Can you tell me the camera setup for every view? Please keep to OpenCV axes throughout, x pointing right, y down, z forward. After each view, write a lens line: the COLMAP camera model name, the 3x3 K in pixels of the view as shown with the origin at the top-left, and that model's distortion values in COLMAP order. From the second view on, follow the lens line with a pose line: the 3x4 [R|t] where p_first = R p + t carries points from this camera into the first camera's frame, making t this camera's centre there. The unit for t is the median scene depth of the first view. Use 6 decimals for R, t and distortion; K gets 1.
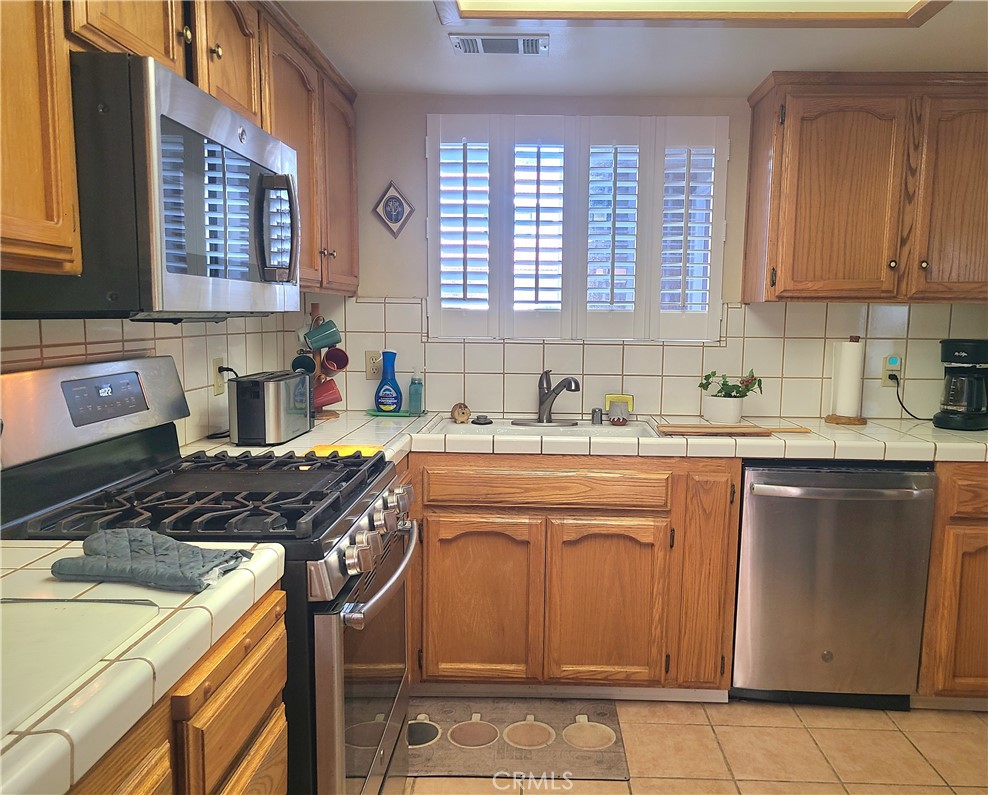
lens RADIAL K [[730.3, 0, 495.1], [0, 730.3, 401.2], [0, 0, 1]] dist [0.054551, -0.044221]
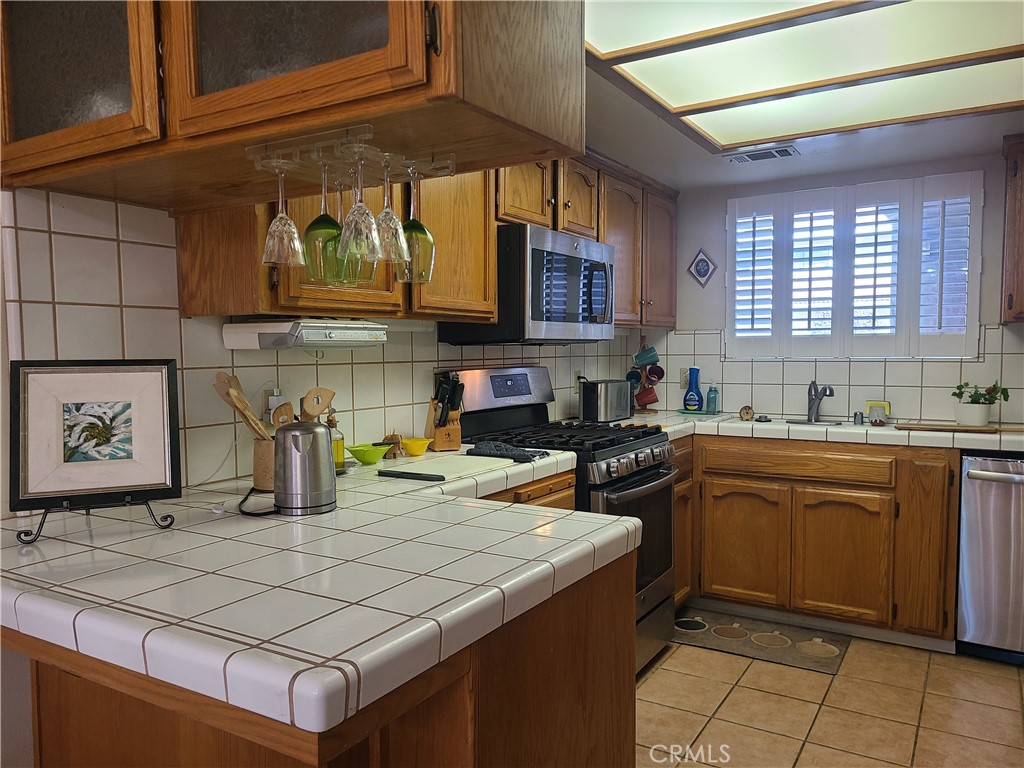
lens RADIAL K [[769.1, 0, 512.0], [0, 769.1, 384.0], [0, 0, 1]] dist [0.004717, 0.001558]
pose [[0.857214, 0.000736, -0.514960, 0.352783], [-0.041925, 0.996779, -0.068365, 0.087645], [0.513251, 0.080193, 0.854484, -0.493386]]
